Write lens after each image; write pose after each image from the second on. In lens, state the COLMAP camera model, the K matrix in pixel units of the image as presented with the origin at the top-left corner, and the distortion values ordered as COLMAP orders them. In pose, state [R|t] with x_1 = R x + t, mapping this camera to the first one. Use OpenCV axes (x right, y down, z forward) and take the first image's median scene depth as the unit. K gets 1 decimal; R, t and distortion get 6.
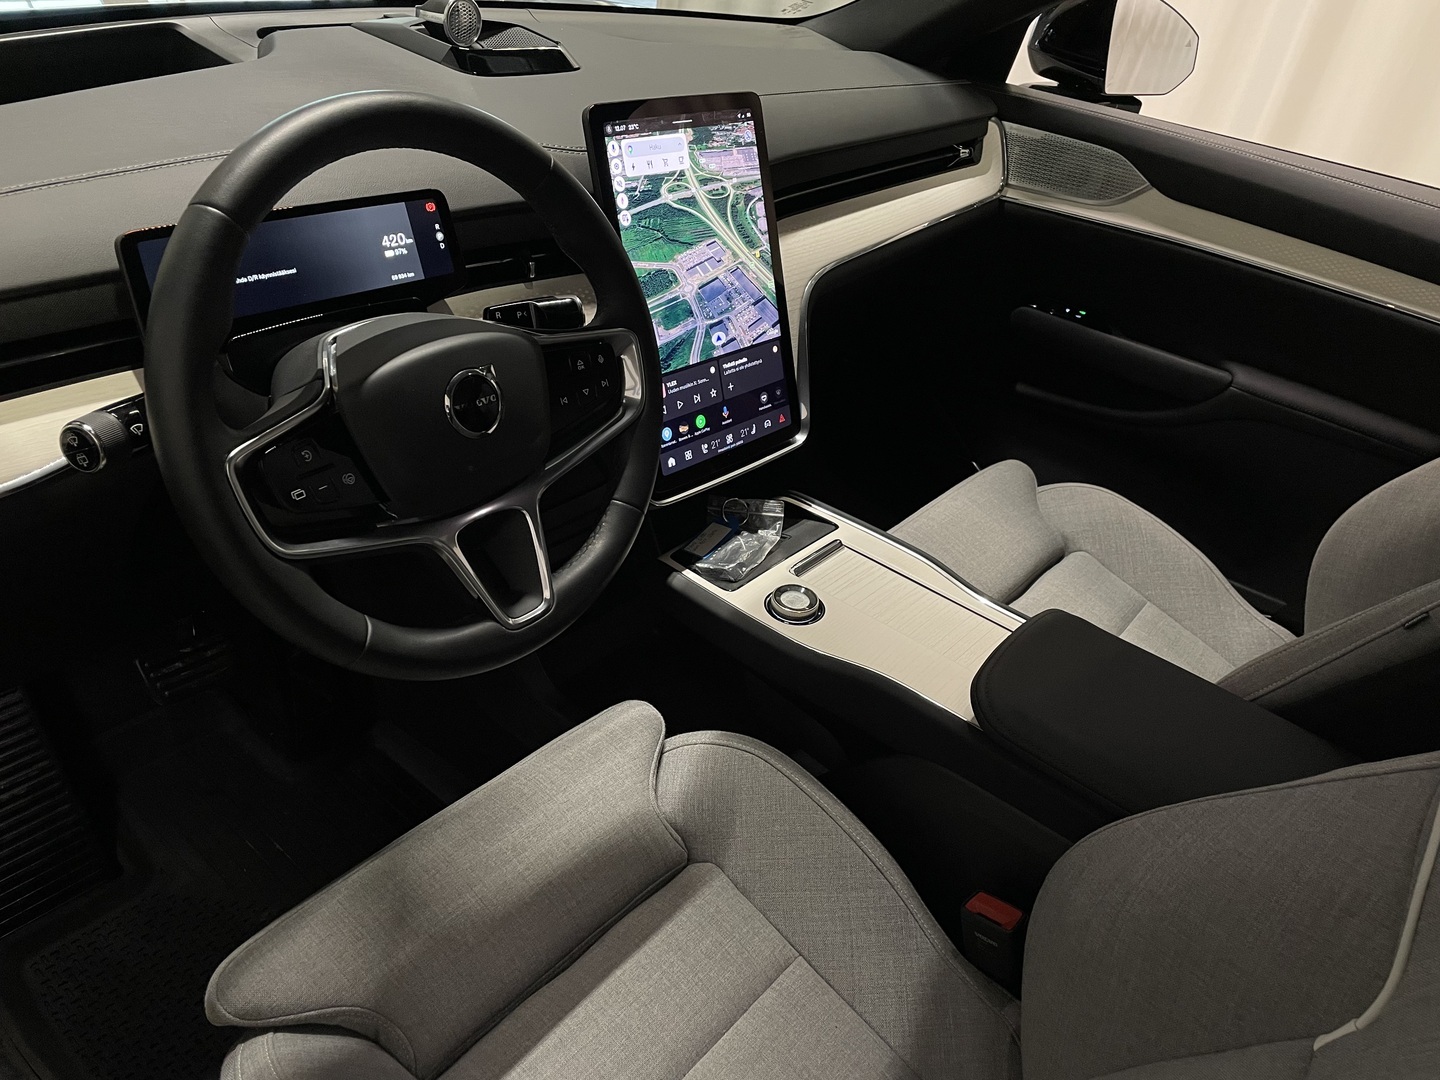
lens RADIAL K [[1094.1, 0, 707.1], [0, 1094.1, 535.6], [0, 0, 1]] dist [0.026309, -0.039513]
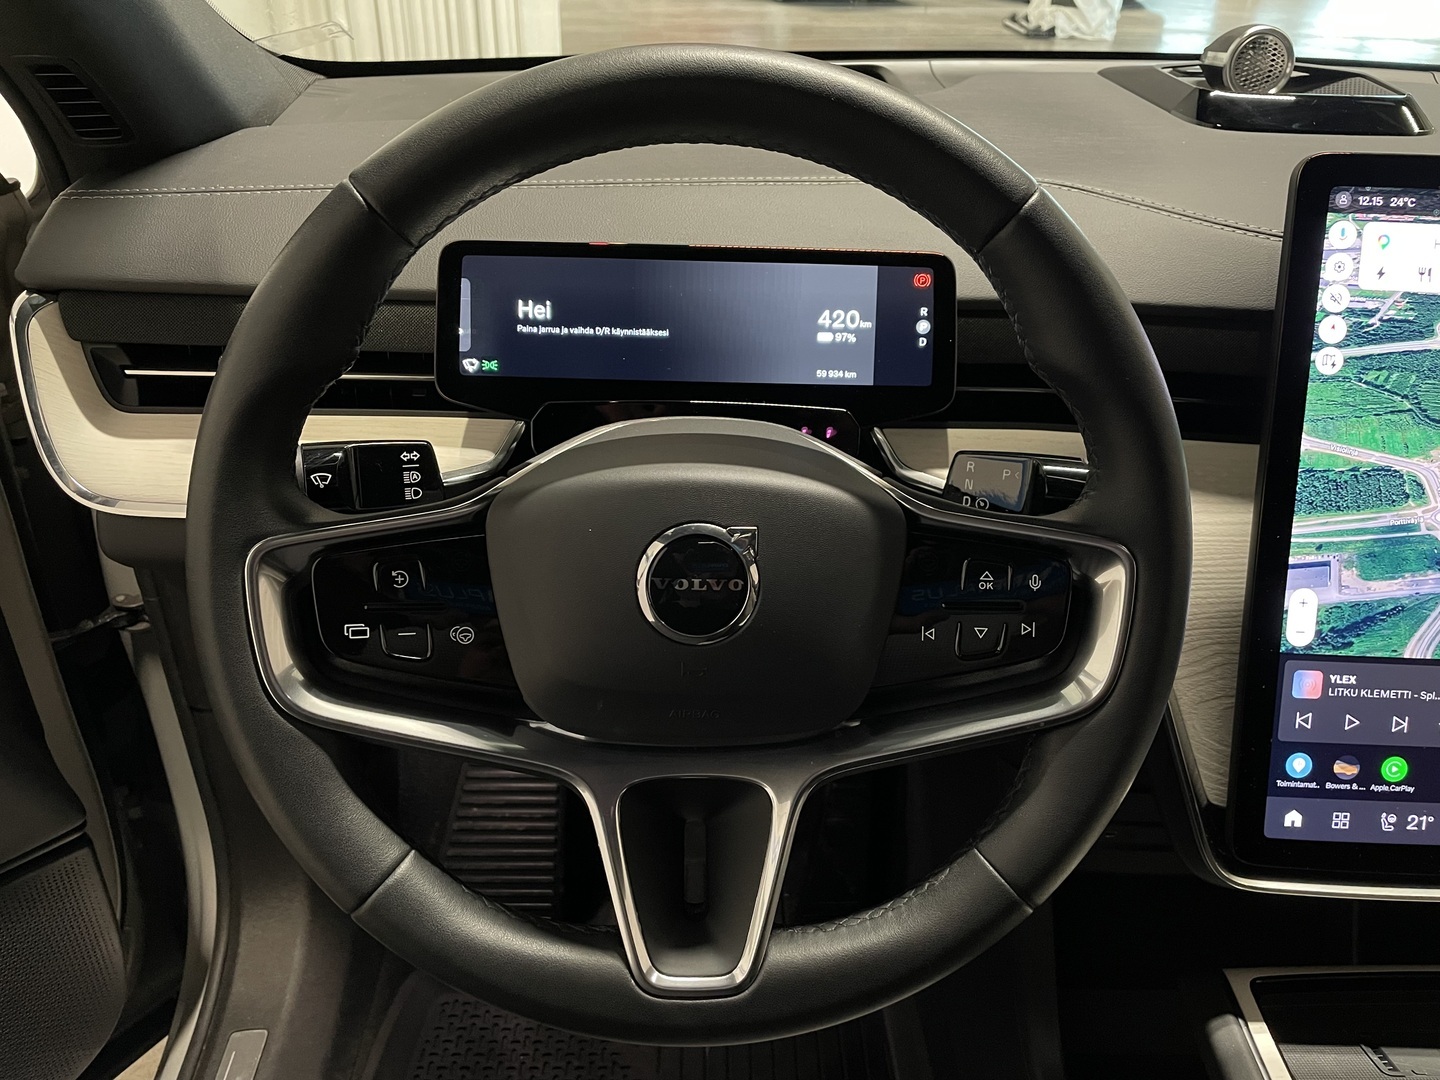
lens RADIAL K [[1094.1, 0, 732.3], [0, 1094.1, 529.3], [0, 0, 1]] dist [0.026309, -0.039513]
pose [[0.652860, 0.258744, -0.711916, 0.140666], [-0.352128, 0.935794, 0.017194, -0.119958], [0.670656, 0.239461, 0.702054, 0.451002]]
